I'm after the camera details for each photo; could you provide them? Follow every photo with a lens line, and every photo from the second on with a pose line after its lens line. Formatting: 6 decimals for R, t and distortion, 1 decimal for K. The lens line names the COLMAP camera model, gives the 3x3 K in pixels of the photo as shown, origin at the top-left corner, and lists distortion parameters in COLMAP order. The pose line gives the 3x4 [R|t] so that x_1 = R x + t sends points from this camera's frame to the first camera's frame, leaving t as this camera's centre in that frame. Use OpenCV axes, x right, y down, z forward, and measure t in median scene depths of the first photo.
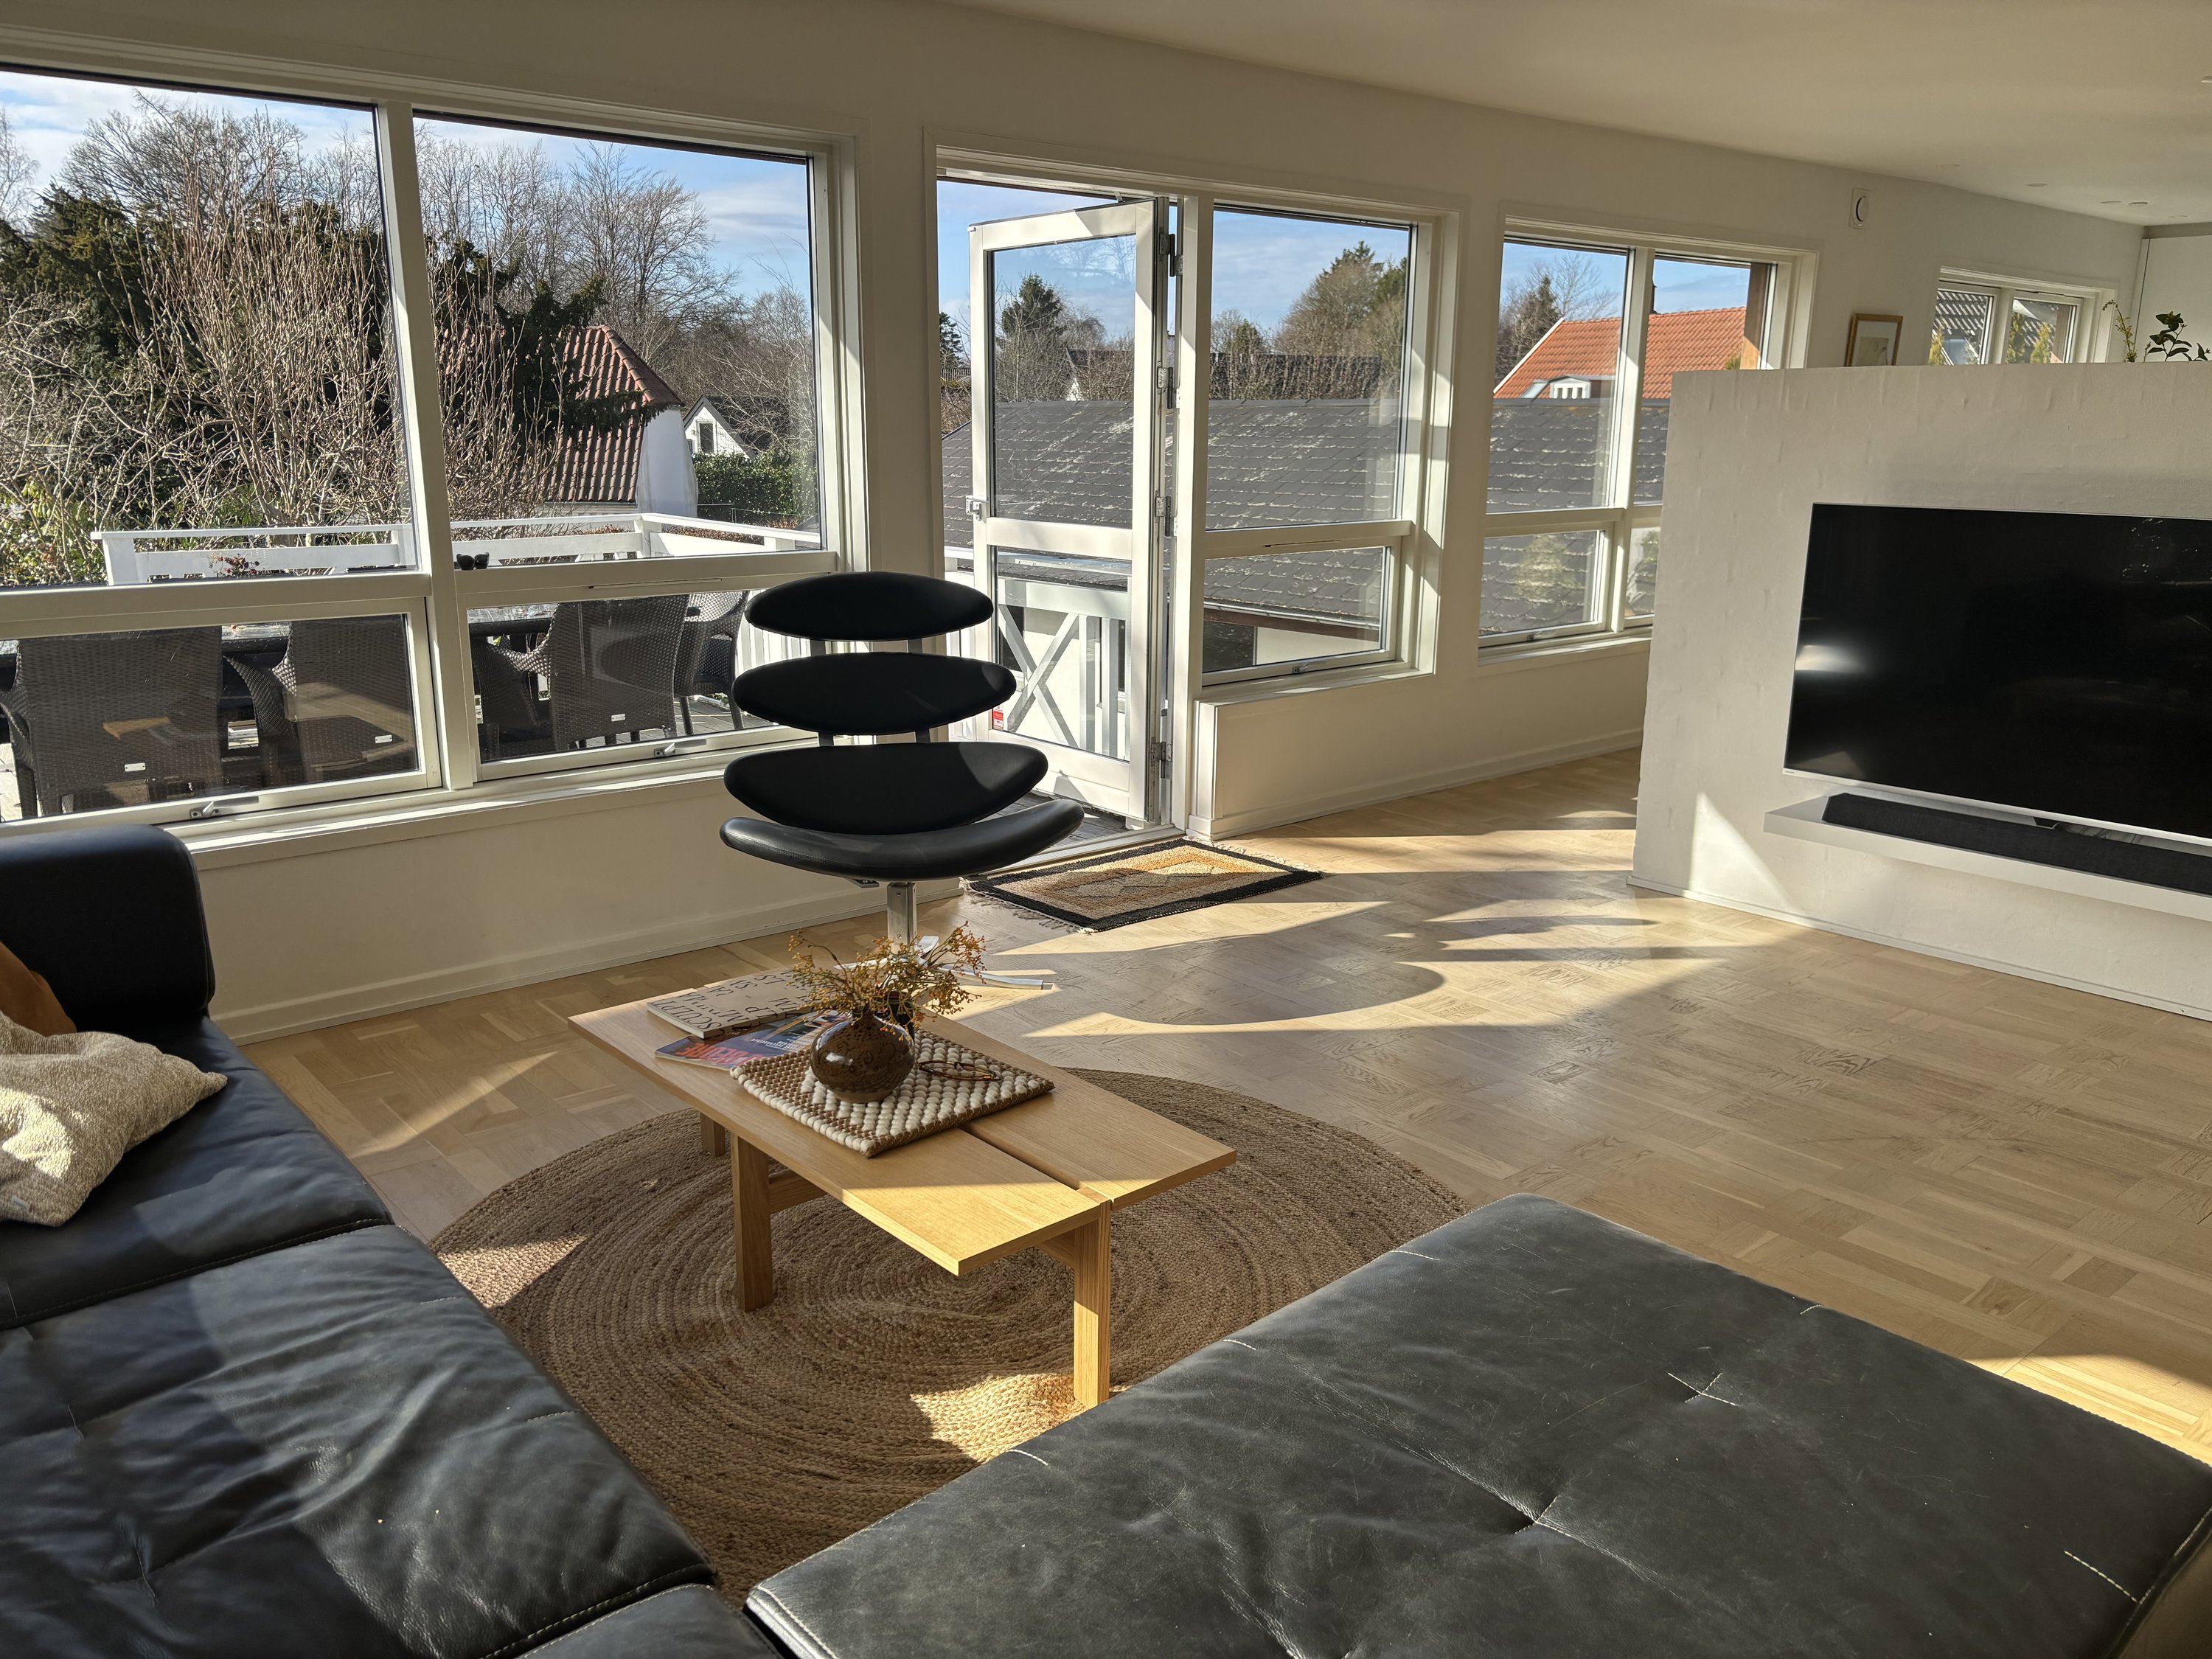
lens RADIAL K [[1675.7, 0, 1099.4], [0, 1675.7, 826.7], [0, 0, 1]] dist [0.053227, -0.054986]
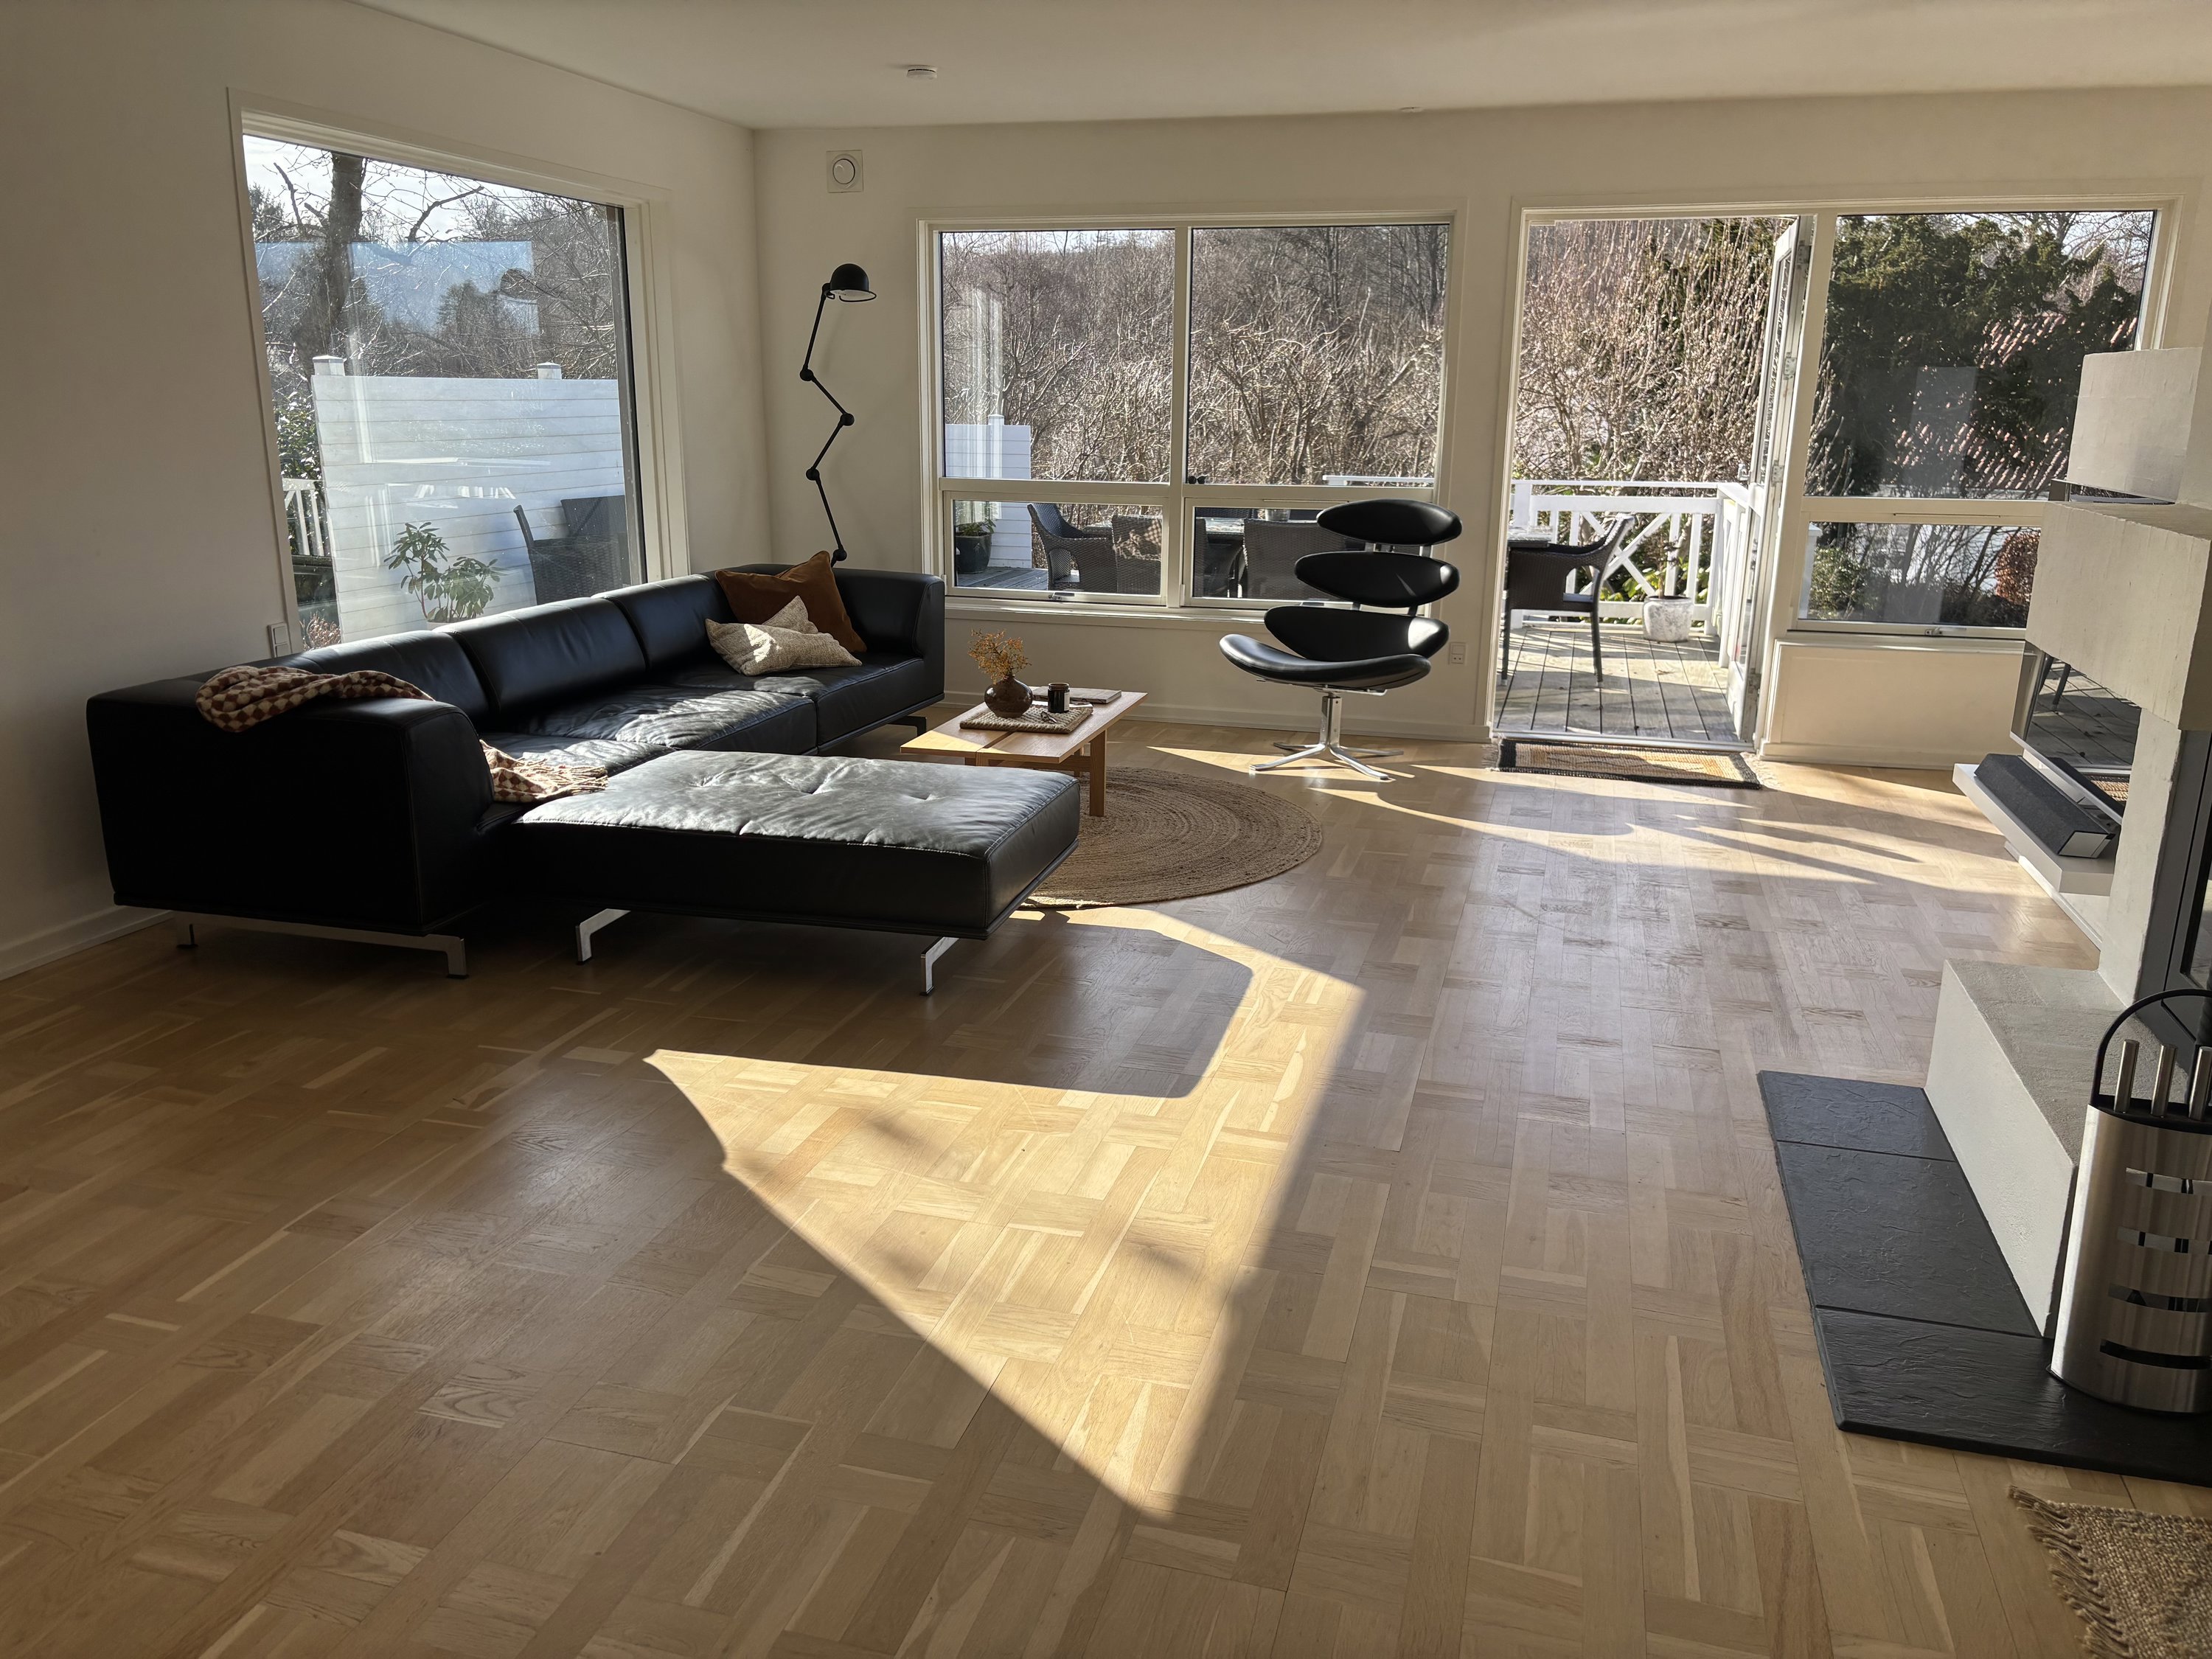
lens RADIAL K [[1675.7, 0, 1103.7], [0, 1675.7, 832.9], [0, 0, 1]] dist [0.053227, -0.054986]
pose [[0.562881, 0.206485, -0.800330, 0.985325], [-0.201535, 0.973354, 0.109383, 0.028303], [0.801591, 0.099725, 0.589497, -0.073549]]
